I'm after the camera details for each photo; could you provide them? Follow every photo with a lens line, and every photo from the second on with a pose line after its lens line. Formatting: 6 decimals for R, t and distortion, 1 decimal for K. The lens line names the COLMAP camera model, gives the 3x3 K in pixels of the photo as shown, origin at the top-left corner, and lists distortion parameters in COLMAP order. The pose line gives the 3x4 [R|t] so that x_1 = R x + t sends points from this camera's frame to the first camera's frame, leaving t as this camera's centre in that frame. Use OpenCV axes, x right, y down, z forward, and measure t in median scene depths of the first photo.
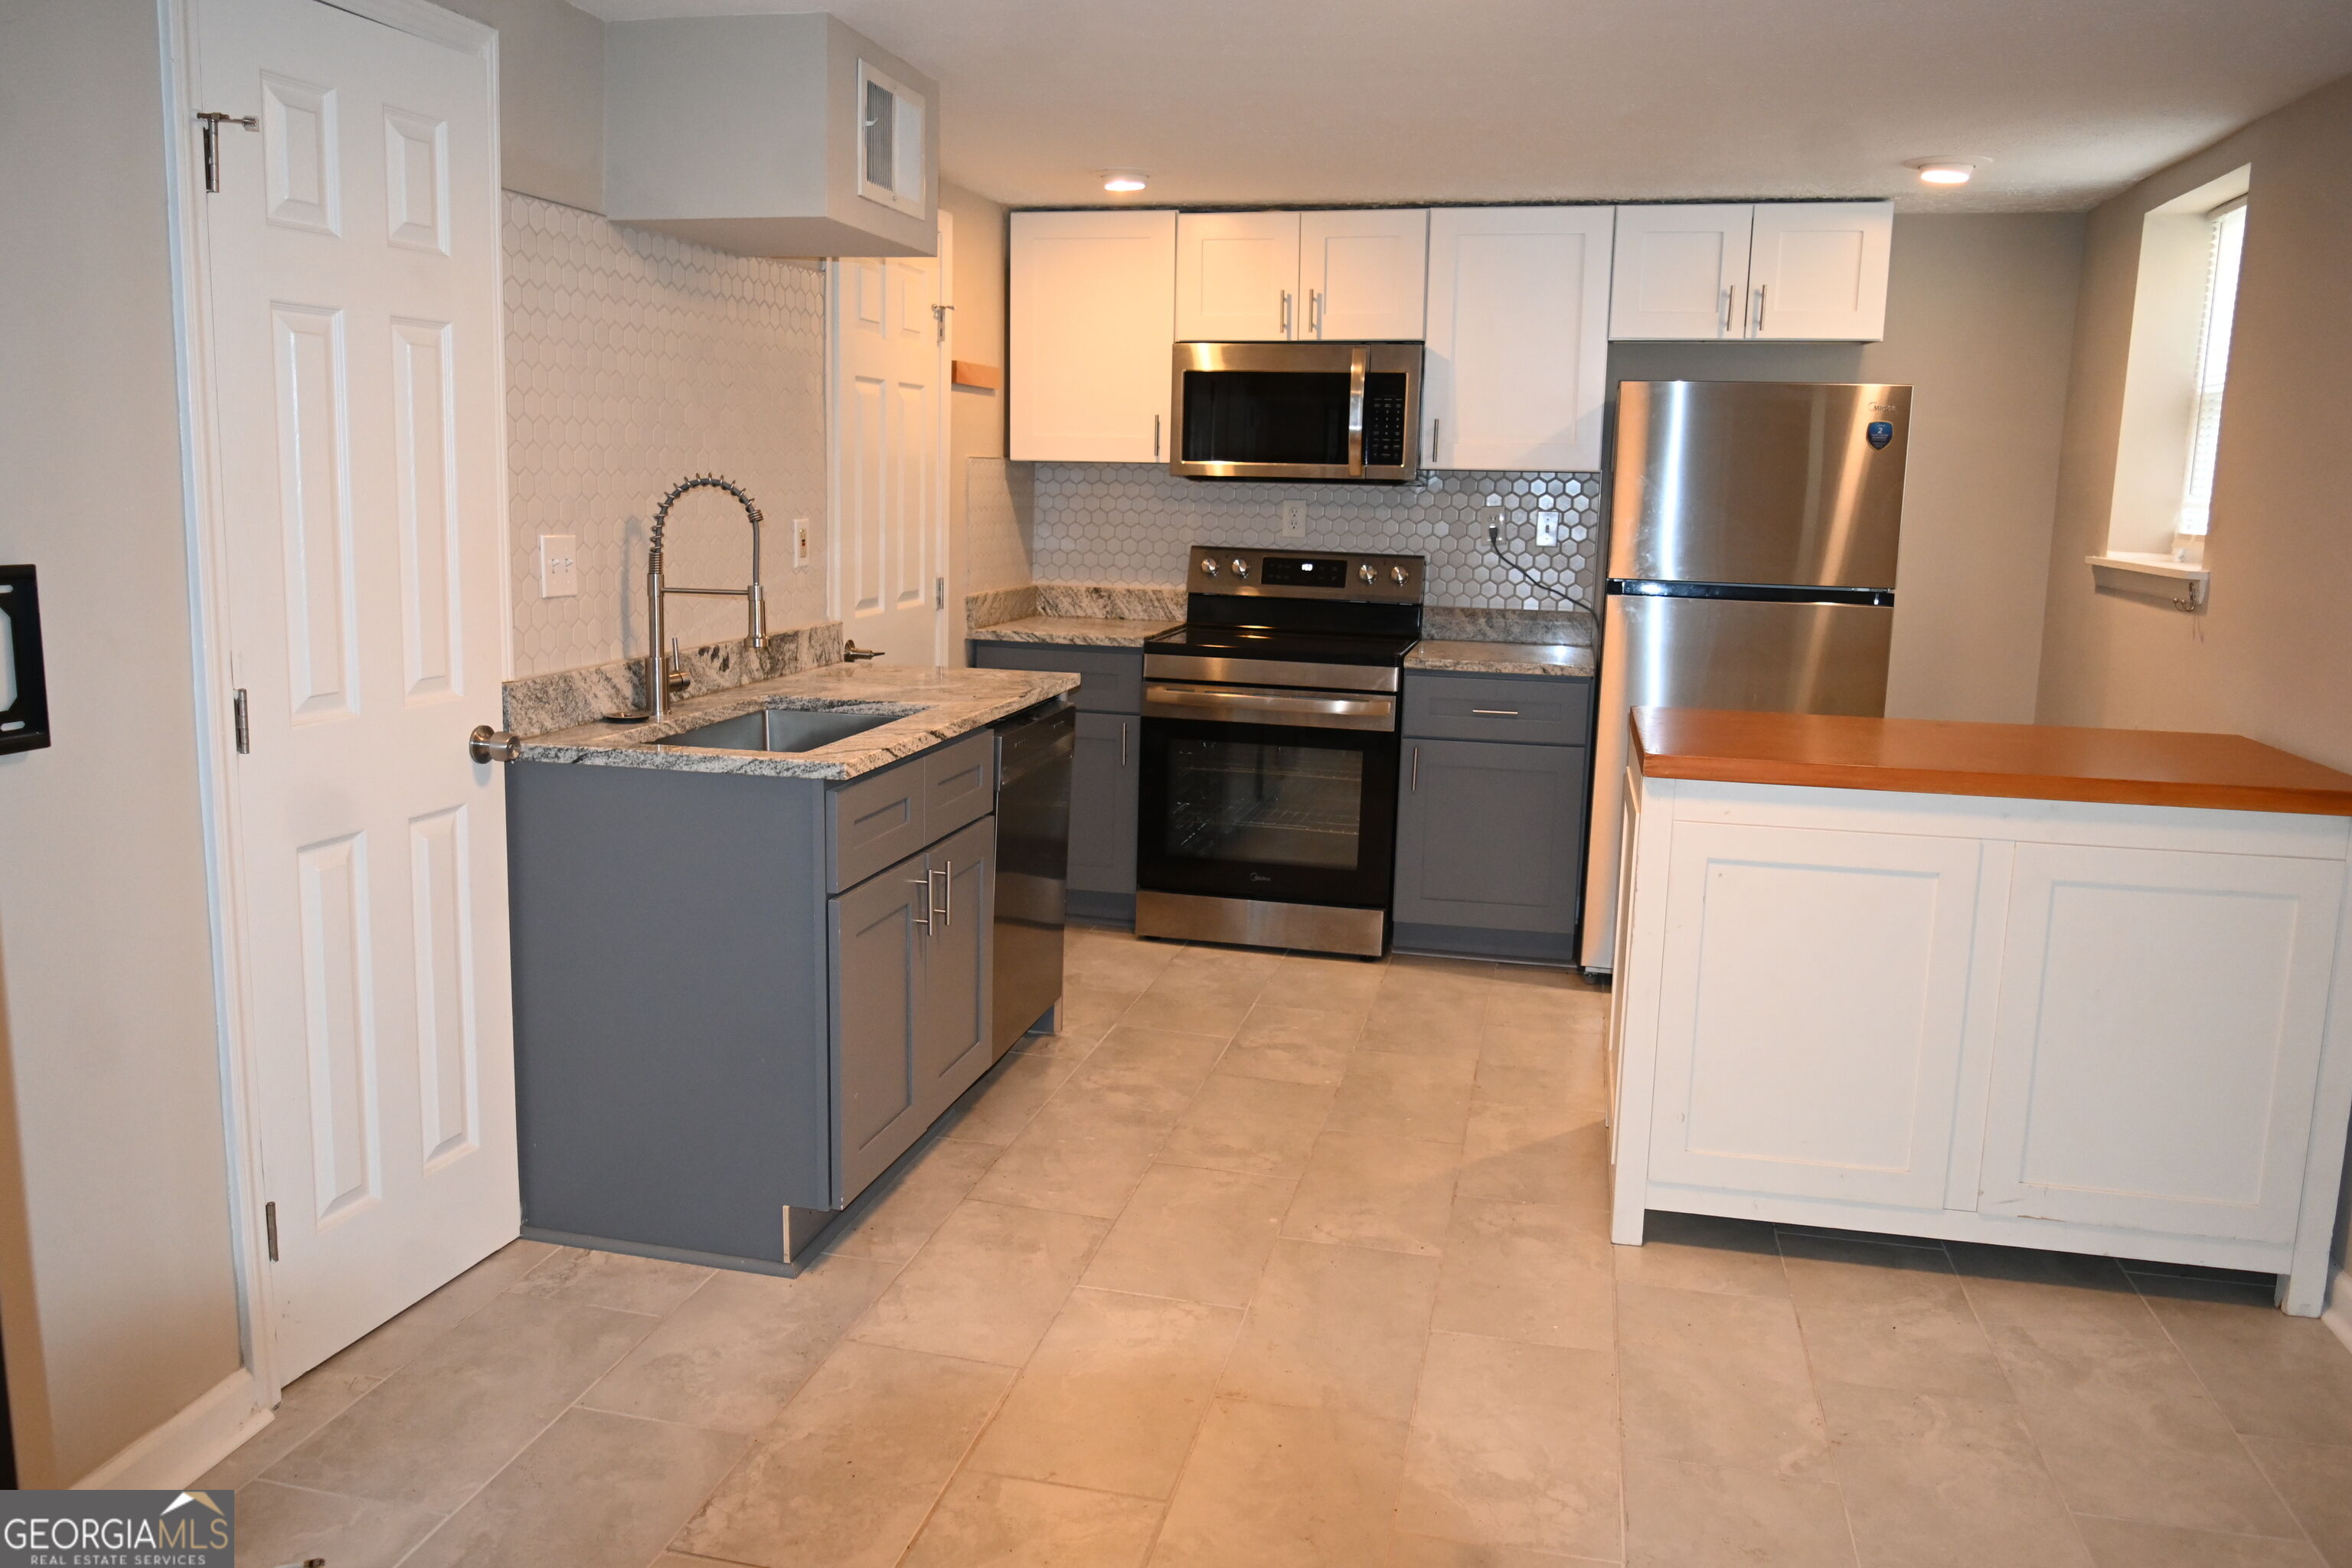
lens RADIAL K [[1824.6, 0, 1158.6], [0, 1824.6, 782.3], [0, 0, 1]] dist [-0.018225, 0.014399]
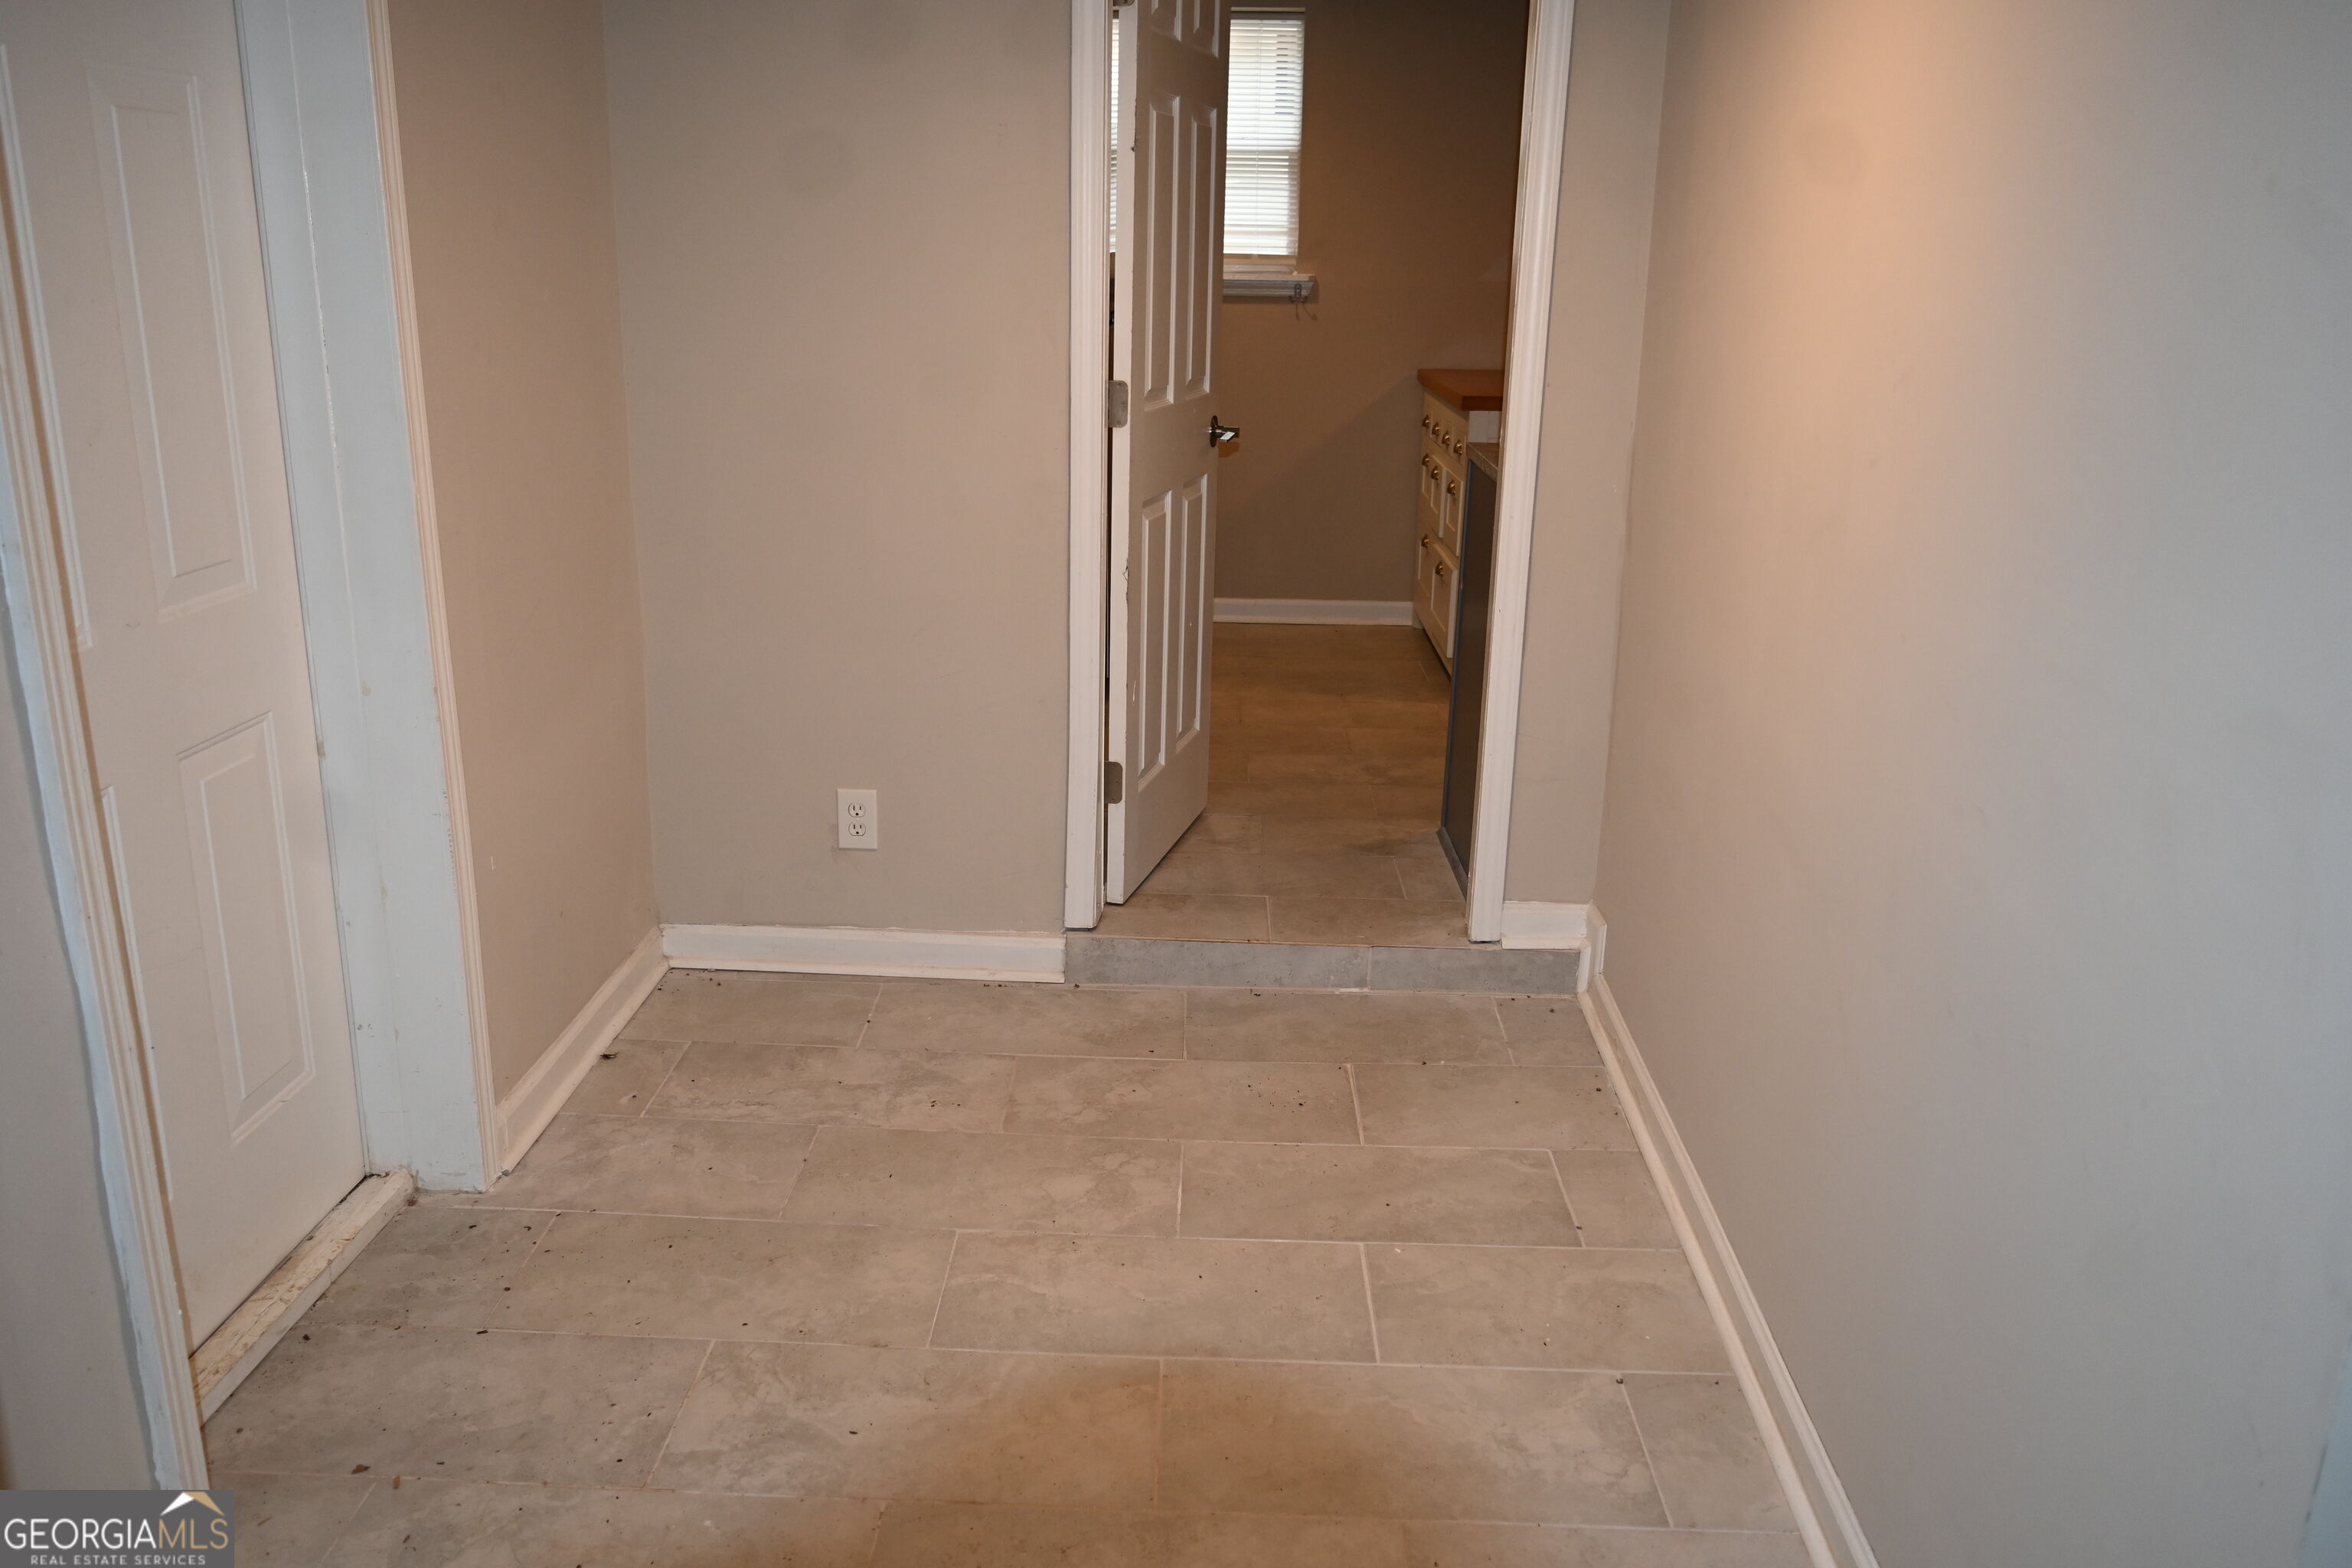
lens RADIAL K [[1824.6, 0, 1180.4], [0, 1824.6, 778.3], [0, 0, 1]] dist [-0.018225, 0.014399]
pose [[-0.192821, -0.310746, 0.930729, -0.854662], [0.139188, 0.930276, 0.339431, -0.219017], [-0.971312, 0.194996, -0.136125, 1.169503]]
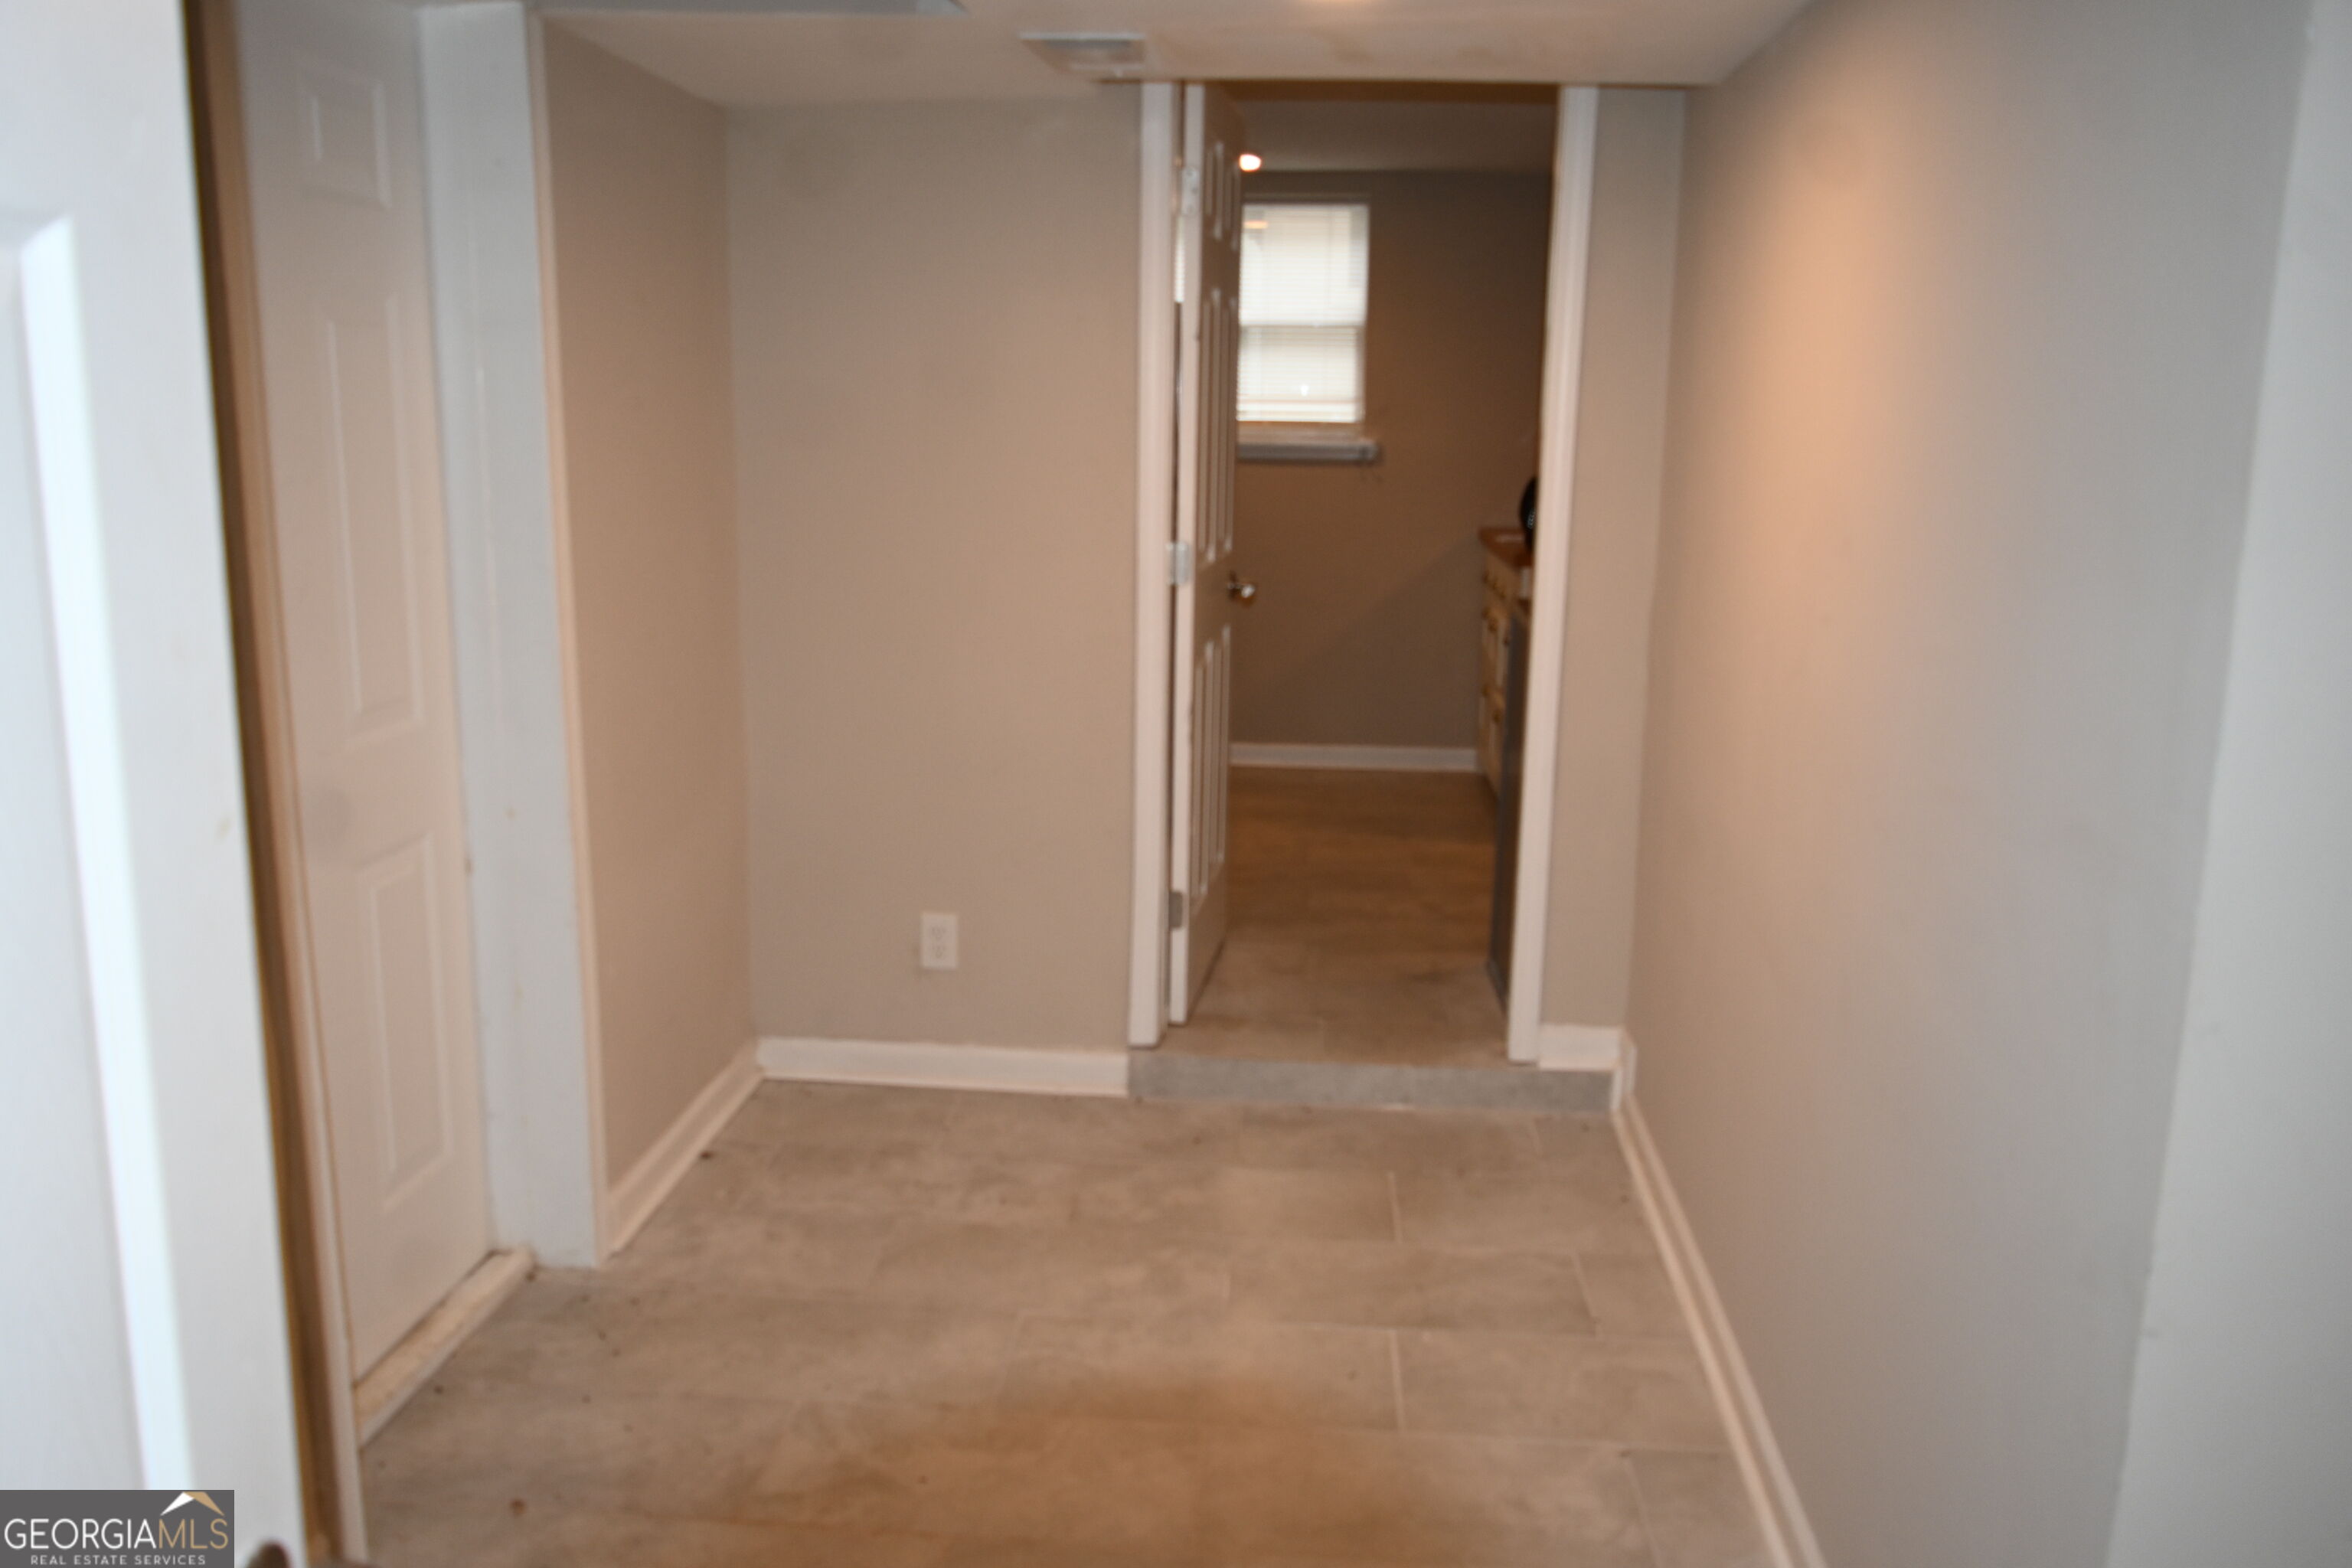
lens RADIAL K [[1824.6, 0, 1172.3], [0, 1824.6, 785.7], [0, 0, 1]] dist [-0.018225, 0.014399]
pose [[-0.143171, -0.237665, 0.960738, -0.910360], [0.147058, 0.954854, 0.258124, -0.227330], [-0.978711, 0.178240, -0.101757, 1.168290]]
